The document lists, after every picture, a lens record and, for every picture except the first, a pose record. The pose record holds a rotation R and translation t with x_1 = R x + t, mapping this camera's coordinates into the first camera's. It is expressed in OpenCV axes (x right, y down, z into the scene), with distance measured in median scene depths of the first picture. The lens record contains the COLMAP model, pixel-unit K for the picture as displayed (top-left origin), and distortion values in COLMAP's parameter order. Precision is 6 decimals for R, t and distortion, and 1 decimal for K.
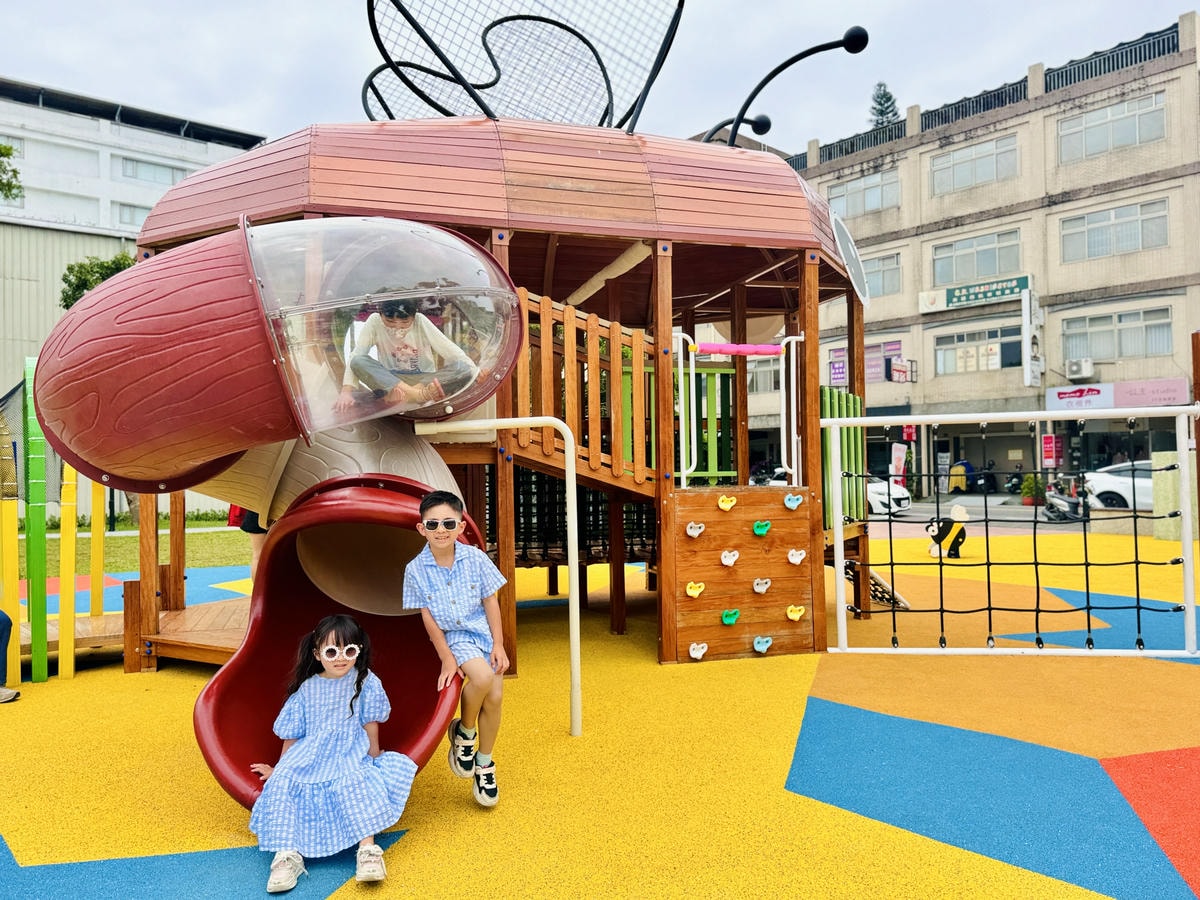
lens RADIAL K [[848.1, 0, 592.7], [0, 848.1, 444.7], [0, 0, 1]] dist [0.039125, -0.033874]
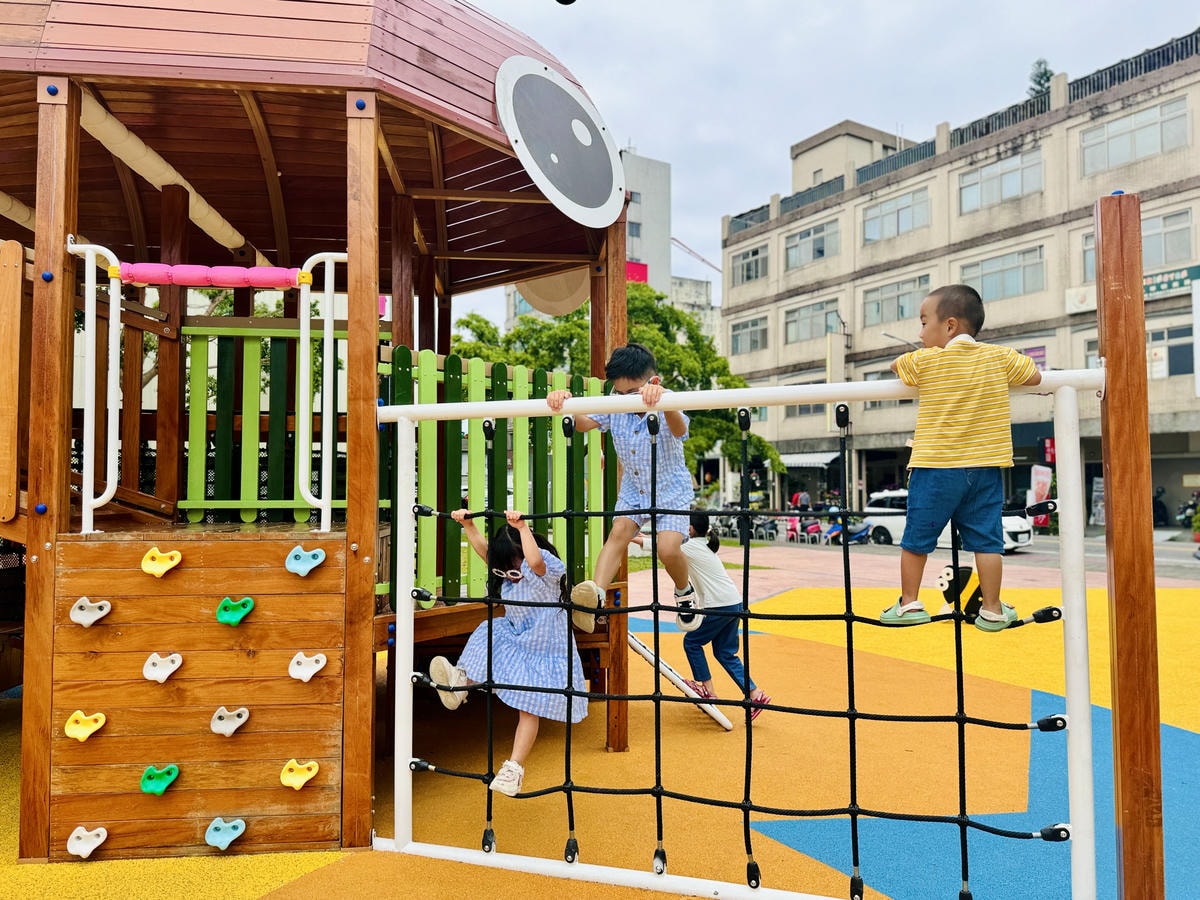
lens RADIAL K [[848.1, 0, 604.6], [0, 848.1, 451.2], [0, 0, 1]] dist [0.039125, -0.033874]
pose [[0.984537, 0.004078, -0.175131, 0.082679], [-0.007090, 0.999837, -0.016576, 0.000978], [0.175034, 0.017561, 0.984406, 0.081781]]
